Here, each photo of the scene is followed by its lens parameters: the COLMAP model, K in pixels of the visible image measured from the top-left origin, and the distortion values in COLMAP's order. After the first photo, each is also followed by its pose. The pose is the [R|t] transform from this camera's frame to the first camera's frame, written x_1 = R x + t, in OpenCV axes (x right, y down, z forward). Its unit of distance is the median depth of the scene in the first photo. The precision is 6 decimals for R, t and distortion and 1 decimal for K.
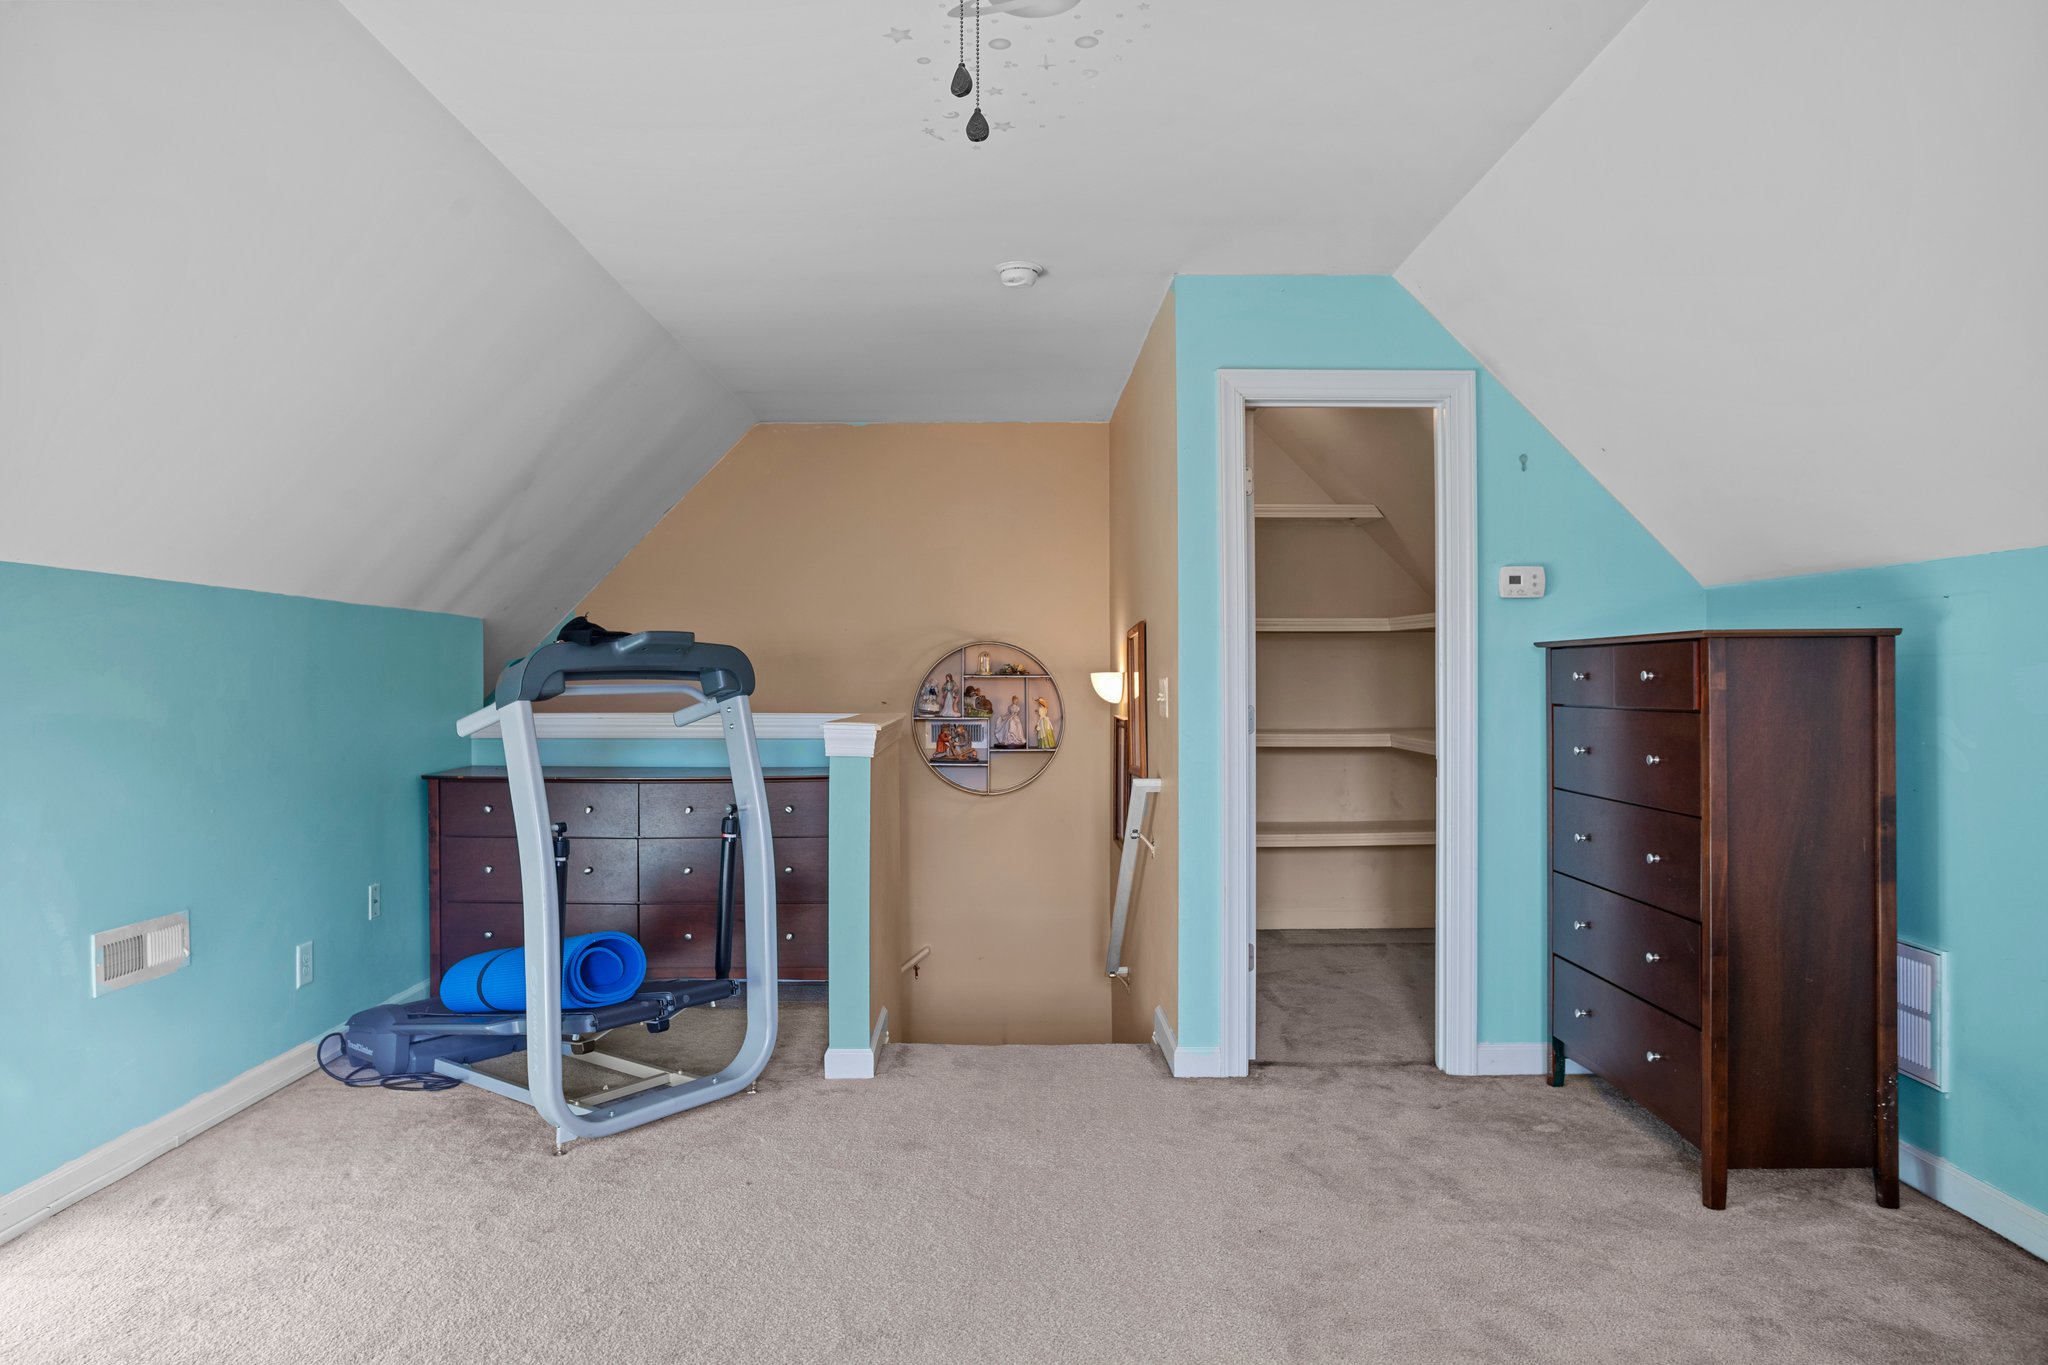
lens RADIAL K [[1271.1, 0, 1025.7], [0, 1271.1, 733.7], [0, 0, 1]] dist [-0.064303, 0.054393]
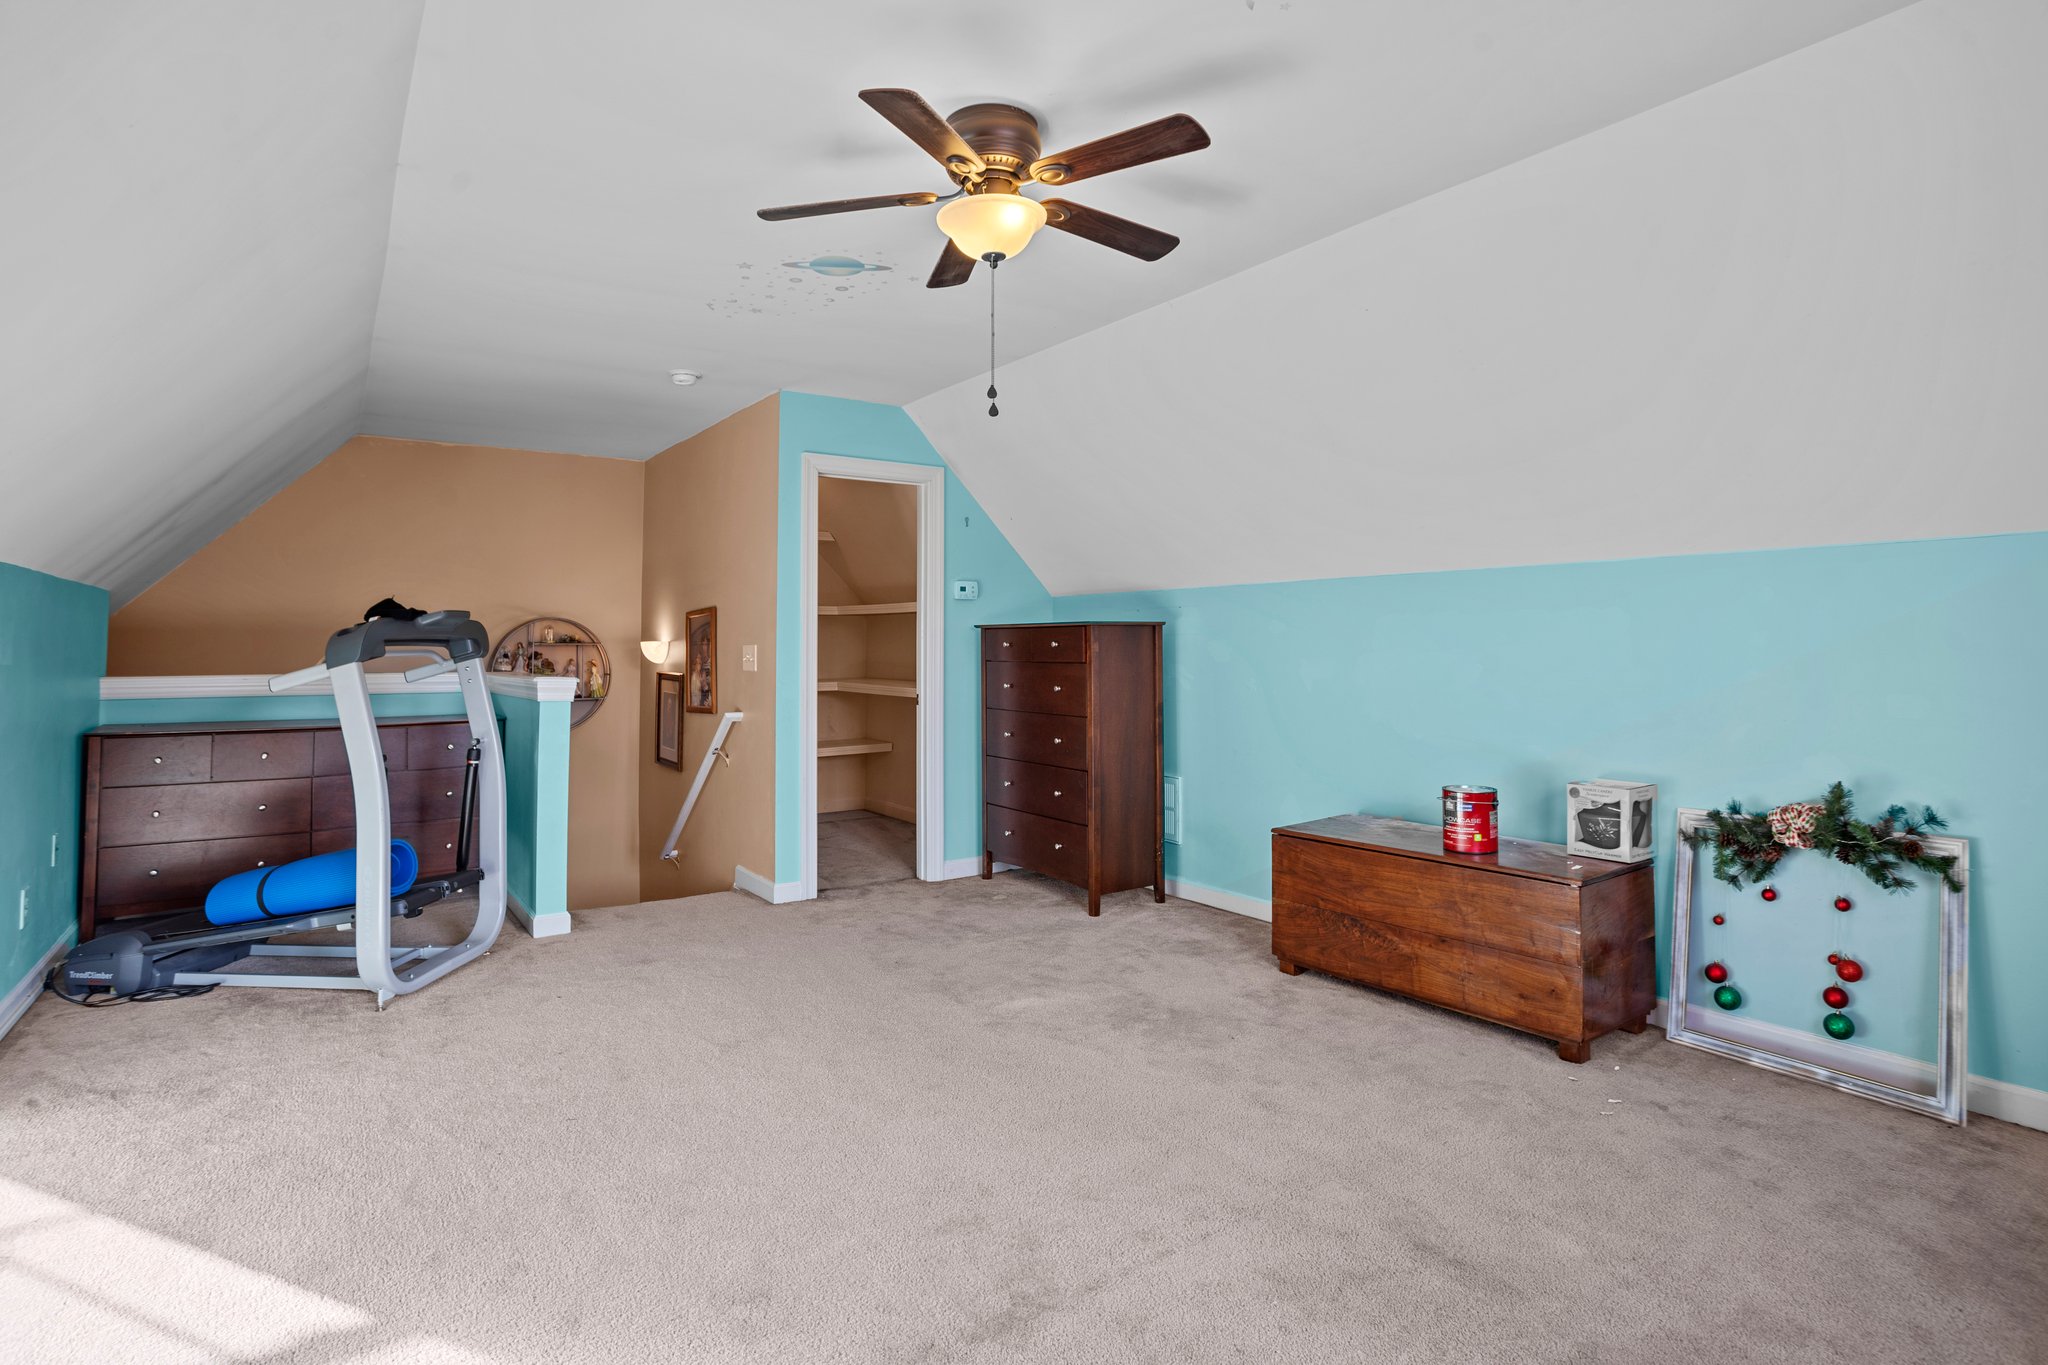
lens RADIAL K [[991.4, 0, 1014.8], [0, 991.4, 675.5], [0, 0, 1]] dist [-0.078780, 0.030278]
pose [[0.825949, -0.014729, 0.563552, -0.338437], [0.022379, 0.999727, -0.006671, 0.008230], [-0.563300, 0.018121, 0.826054, -0.173338]]
